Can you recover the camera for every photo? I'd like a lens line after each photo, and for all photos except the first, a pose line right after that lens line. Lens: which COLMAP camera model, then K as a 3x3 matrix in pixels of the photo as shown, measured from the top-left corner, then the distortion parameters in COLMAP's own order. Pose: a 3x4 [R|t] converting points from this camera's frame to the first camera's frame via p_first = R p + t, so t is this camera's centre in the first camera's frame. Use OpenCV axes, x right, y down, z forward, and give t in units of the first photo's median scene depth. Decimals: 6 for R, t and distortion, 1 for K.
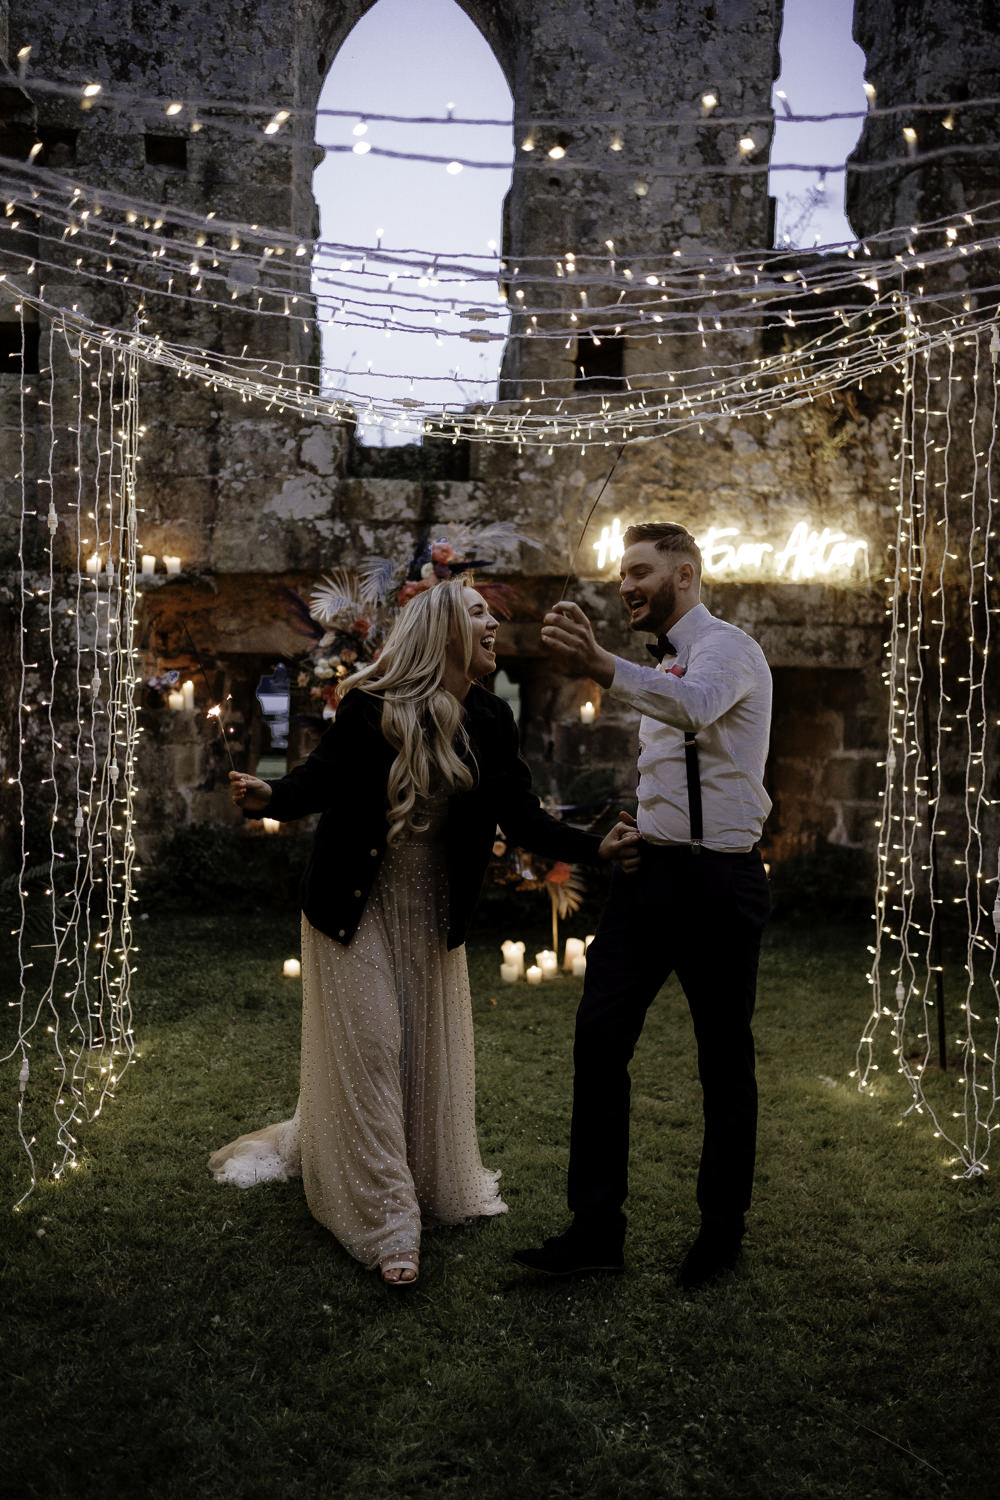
lens RADIAL K [[1565.1, 0, 508.6], [0, 1565.1, 745.0], [0, 0, 1]] dist [0.019548, 0.000000]
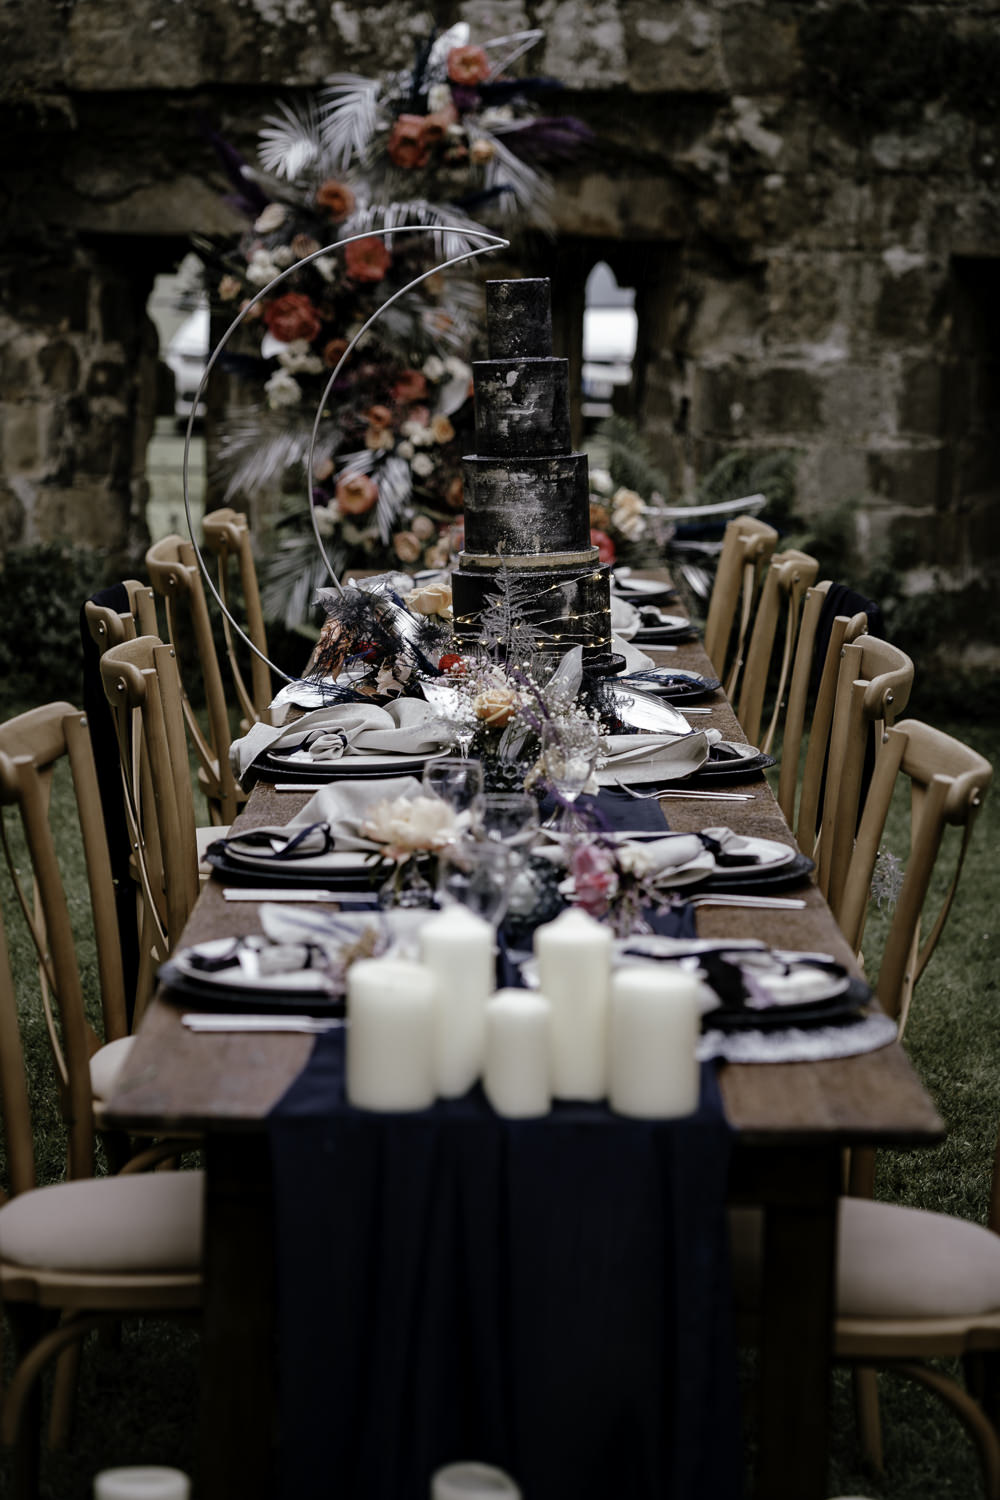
lens RADIAL K [[3684.8, 0, 492.6], [0, 3684.8, 748.7], [0, 0, 1]] dist [-0.020028, 0.000000]
pose [[0.998116, 0.006195, -0.061047, 0.040951], [-0.000688, 0.995959, 0.089811, 0.004492], [0.061356, -0.089599, 0.994086, -0.300035]]
